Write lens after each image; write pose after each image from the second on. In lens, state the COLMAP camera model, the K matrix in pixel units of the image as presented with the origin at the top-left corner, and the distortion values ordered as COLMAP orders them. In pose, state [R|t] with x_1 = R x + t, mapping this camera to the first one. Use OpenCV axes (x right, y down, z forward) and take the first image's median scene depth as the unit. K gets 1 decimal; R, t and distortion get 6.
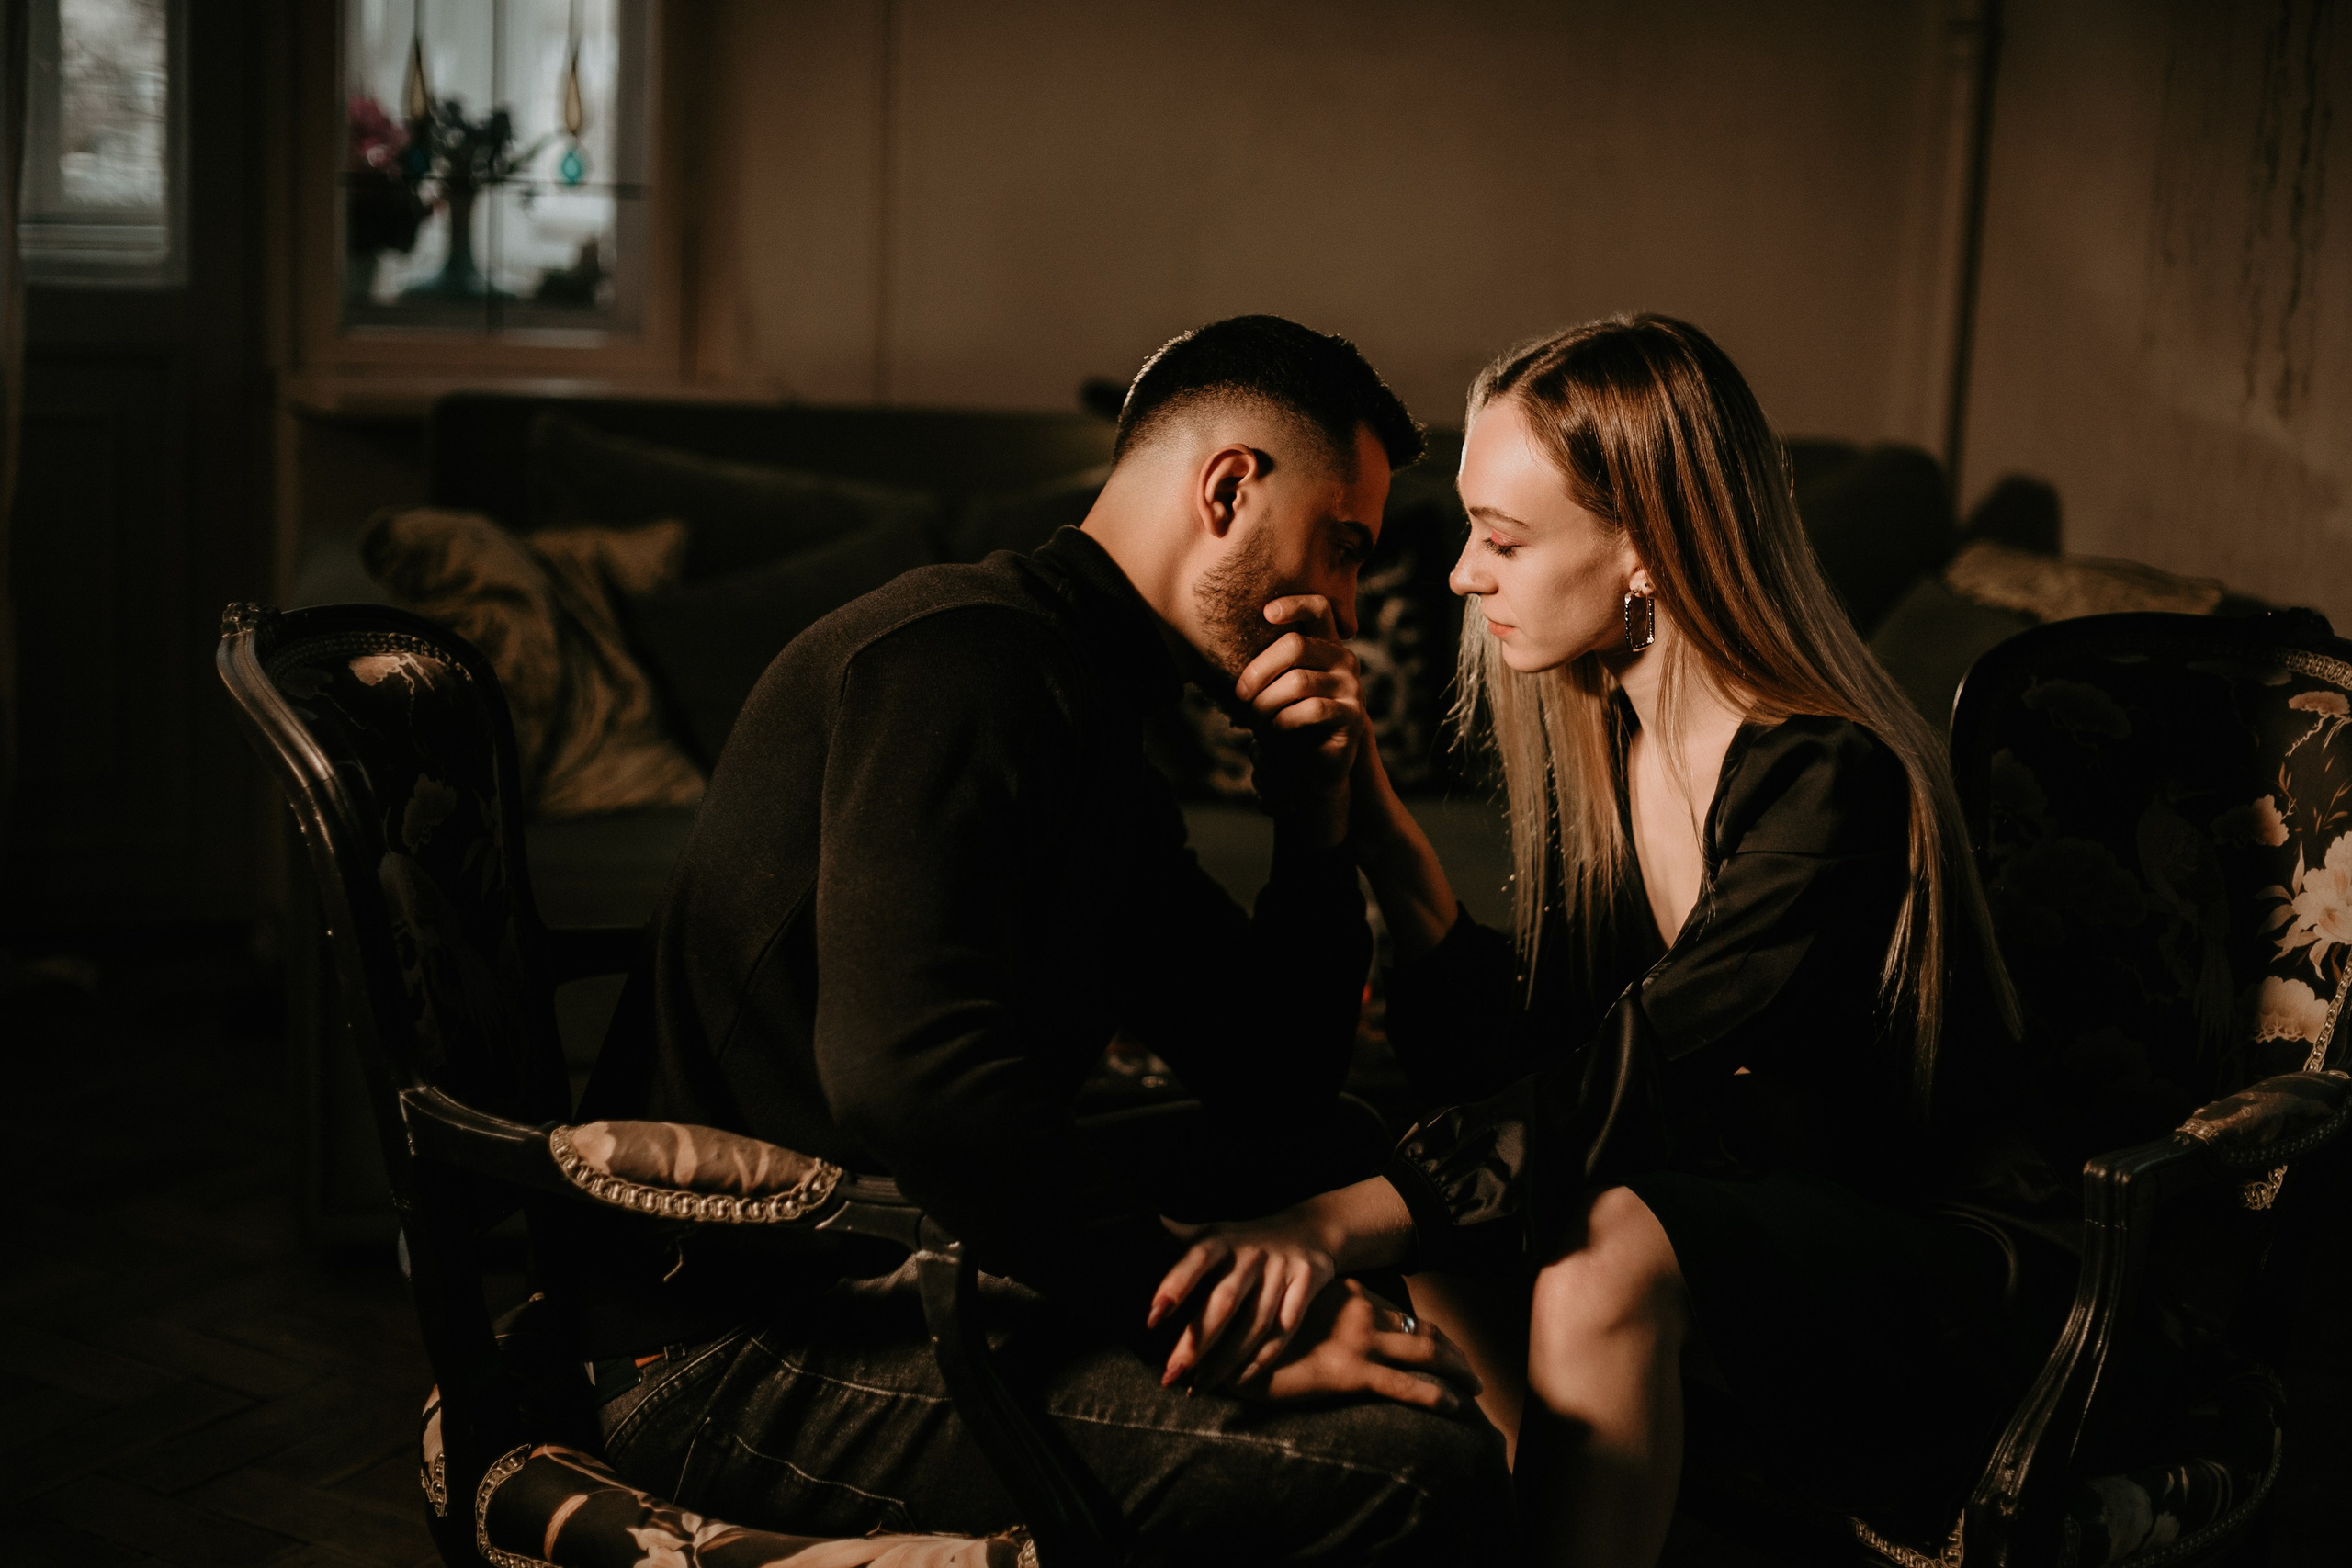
lens RADIAL K [[3388.8, 0, 1176.0], [0, 3388.8, 784.0], [0, 0, 1]] dist [0.008072, -0.062962]
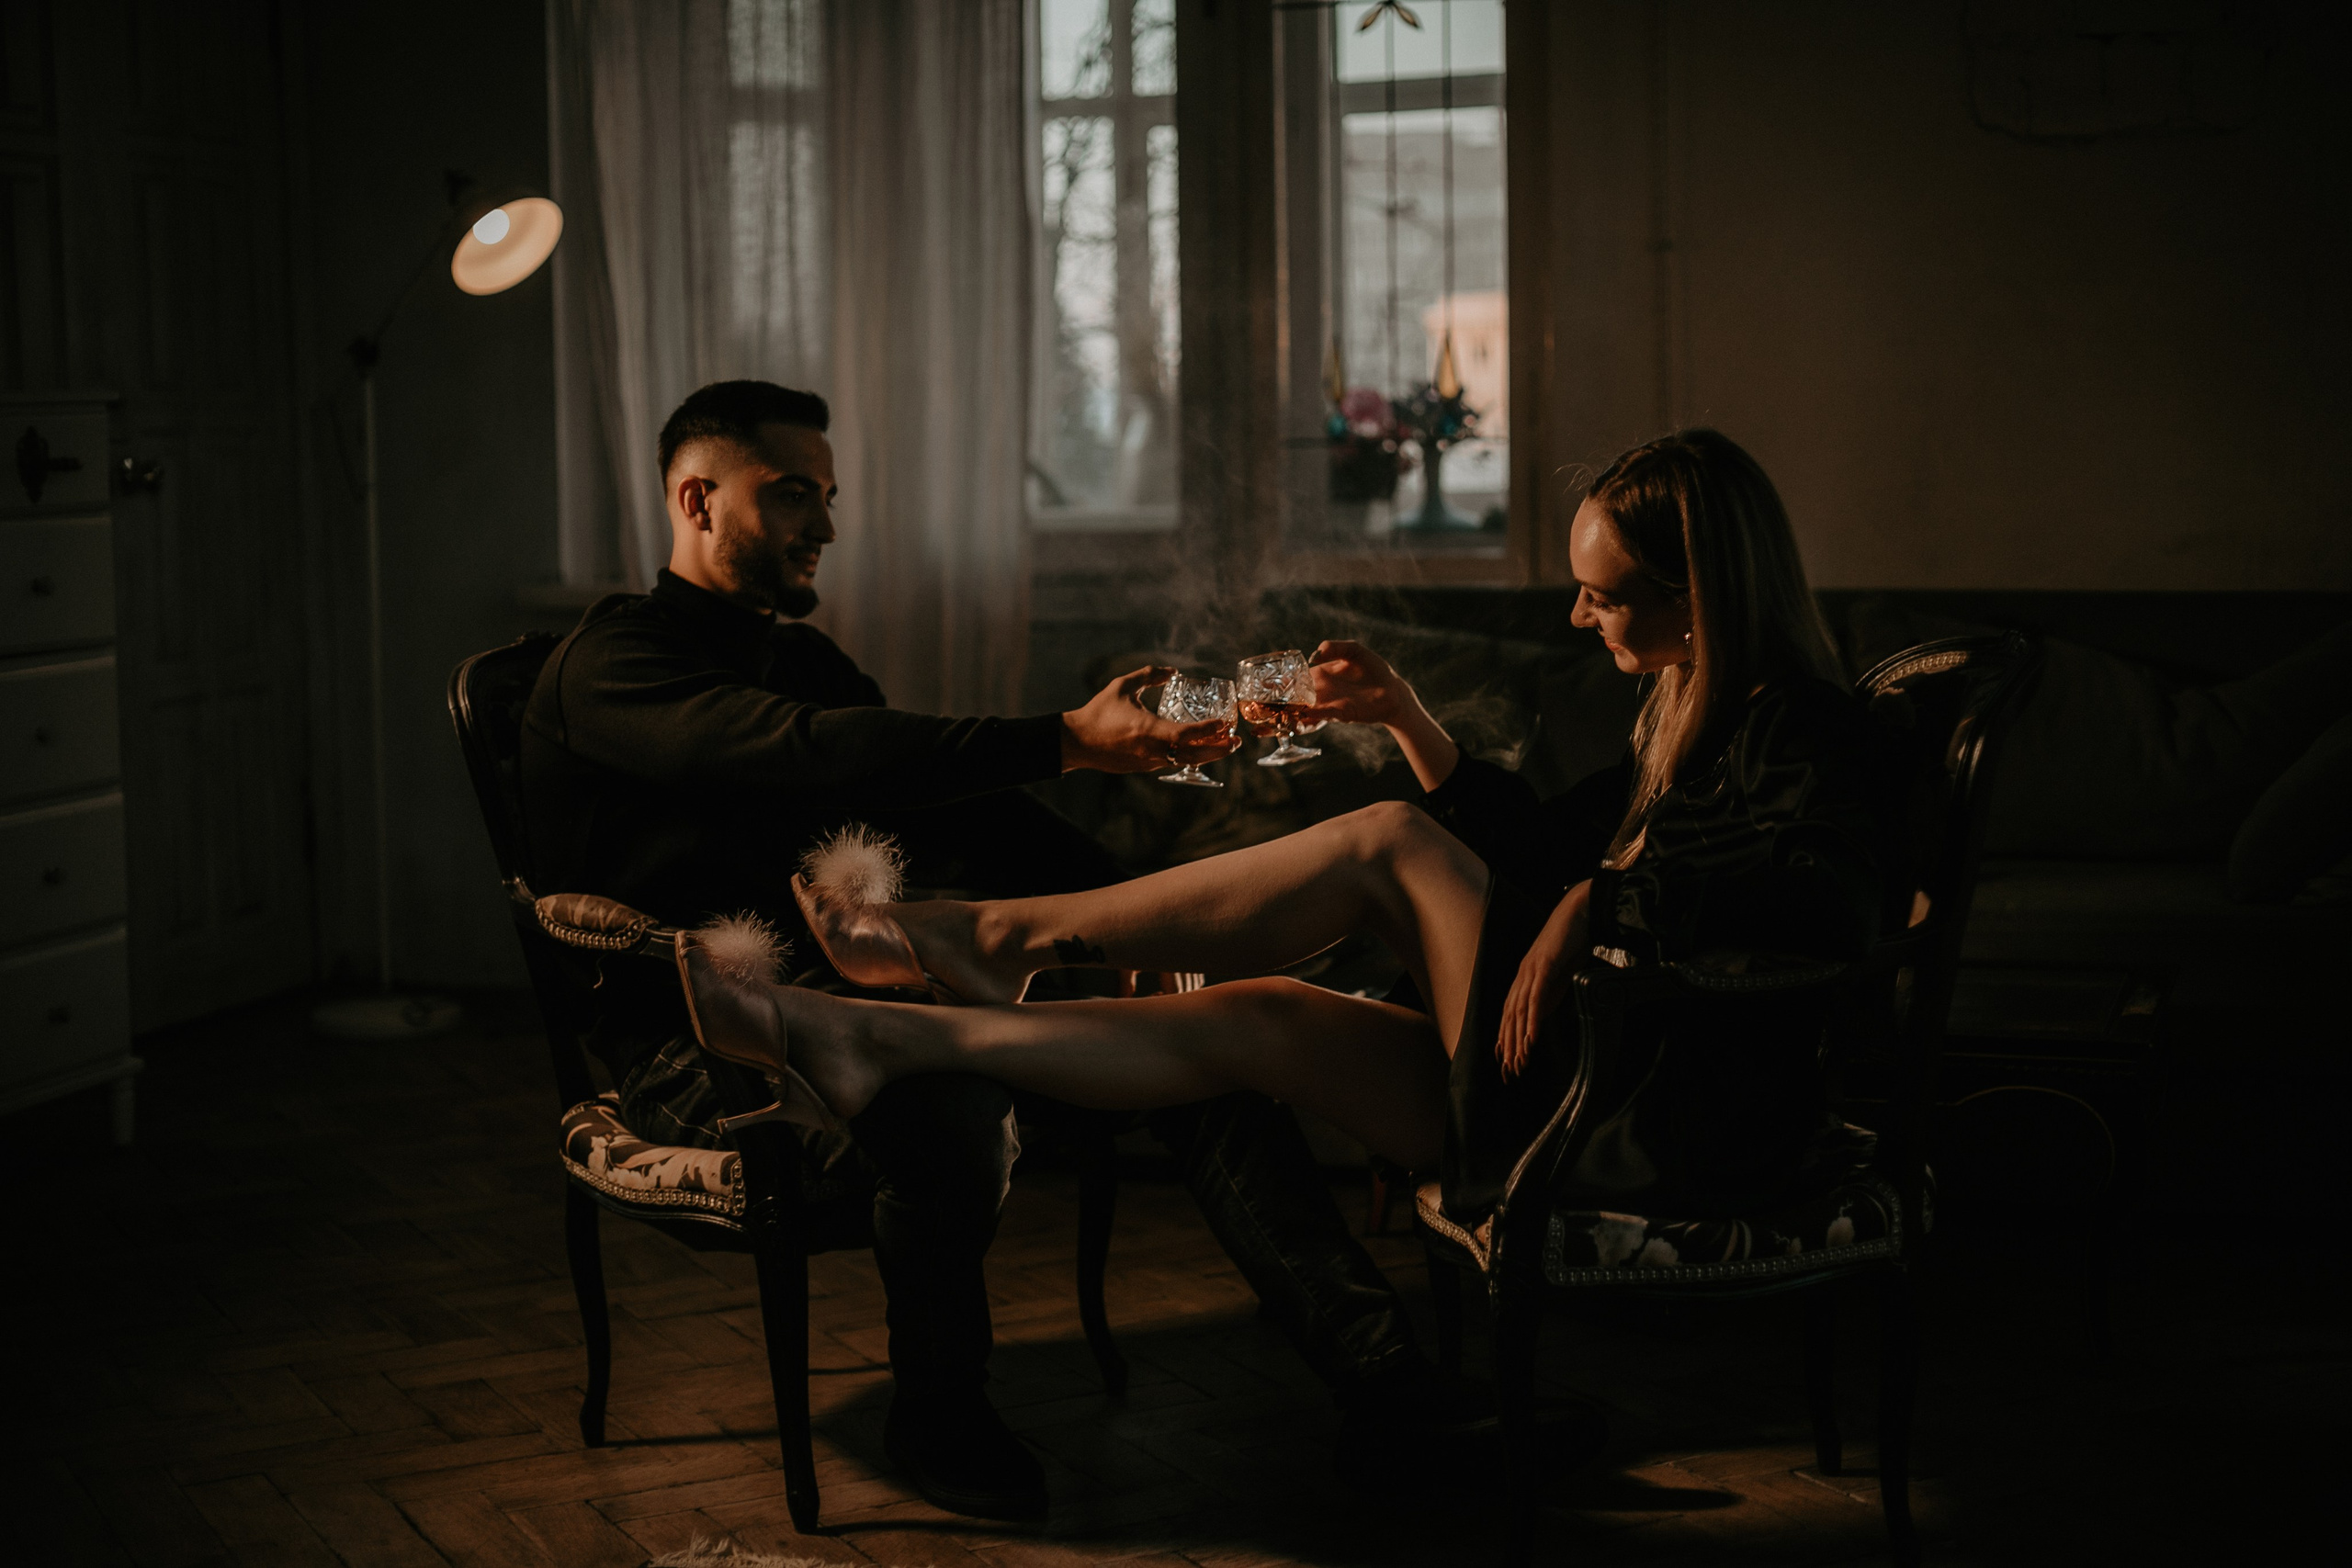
lens RADIAL K [[3388.8, 0, 1176.0], [0, 3388.8, 784.0], [0, 0, 1]] dist [0.008072, -0.062962]
pose [[0.822528, -0.008873, -0.568655, 1.084952], [-0.051357, 0.994634, -0.089805, 0.180844], [0.566400, 0.103071, 0.817659, -0.277522]]
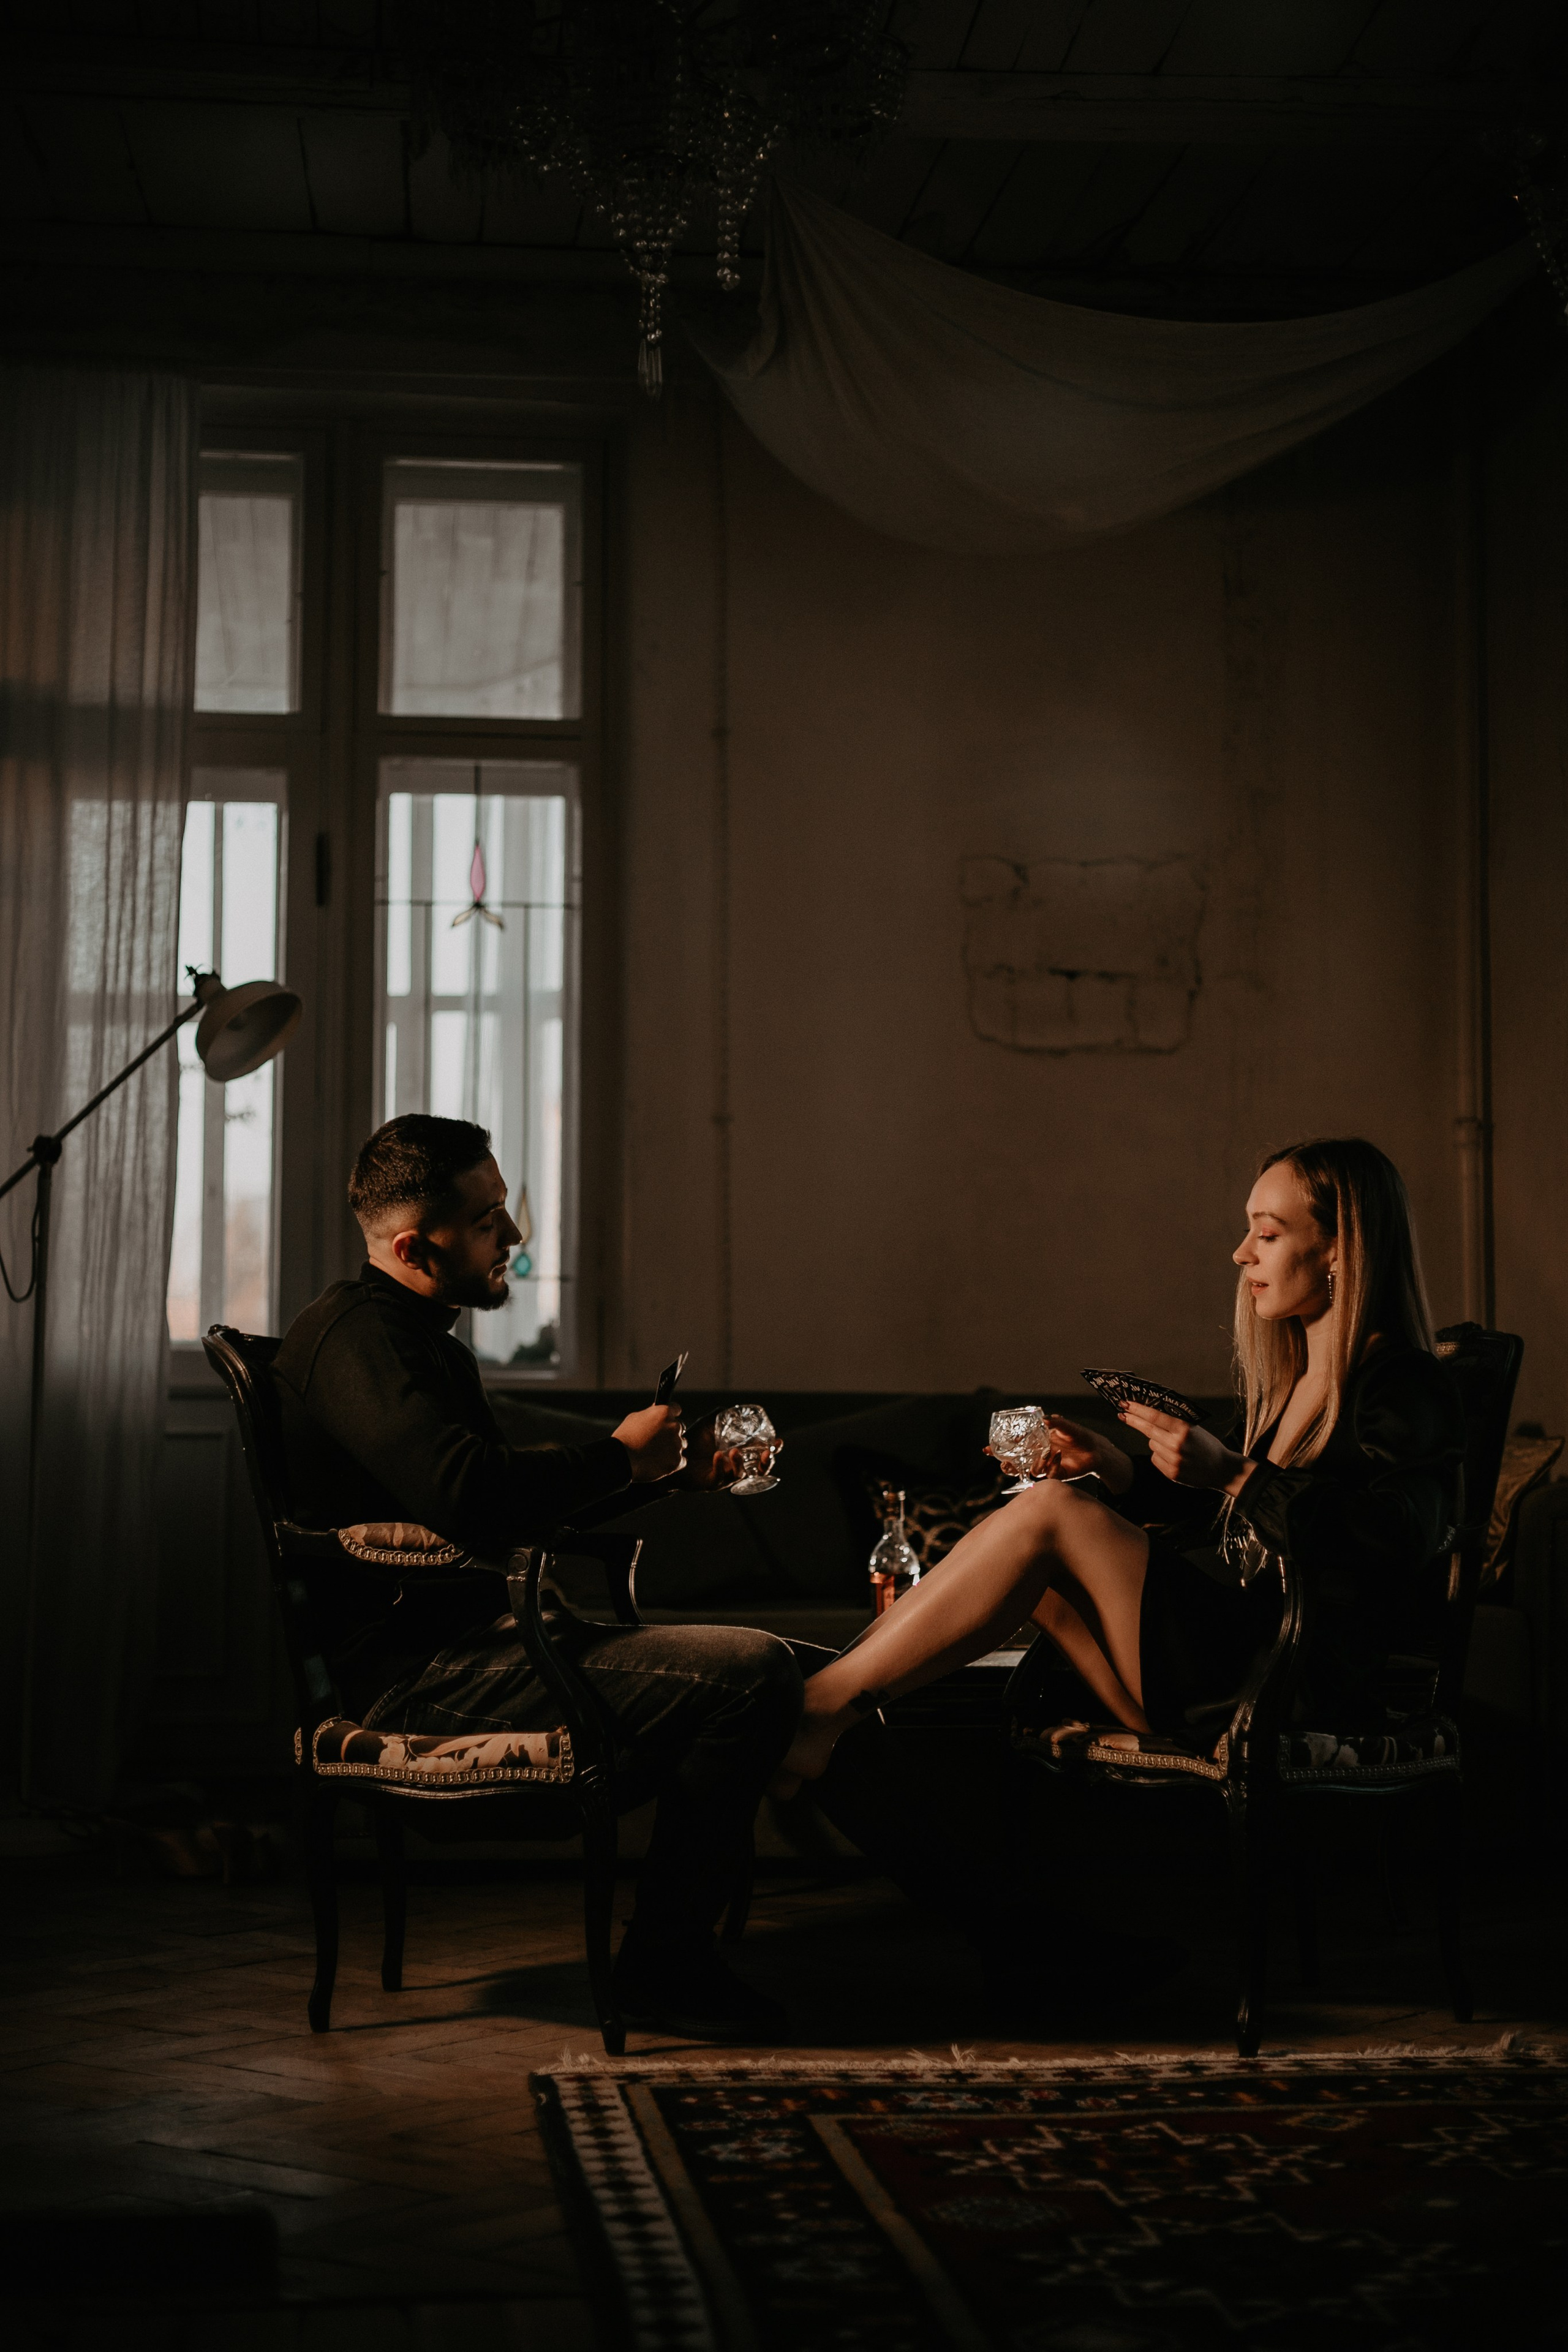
lens RADIAL K [[3389.1, 0, 784.0], [0, 3389.1, 1176.0], [0, 0, 1]] dist [0.008072, -0.062962]
pose [[0.983804, -0.062990, -0.167814, 0.438307], [0.013299, 0.959290, -0.282110, 0.473954], [0.178753, 0.275309, 0.944591, -0.962212]]
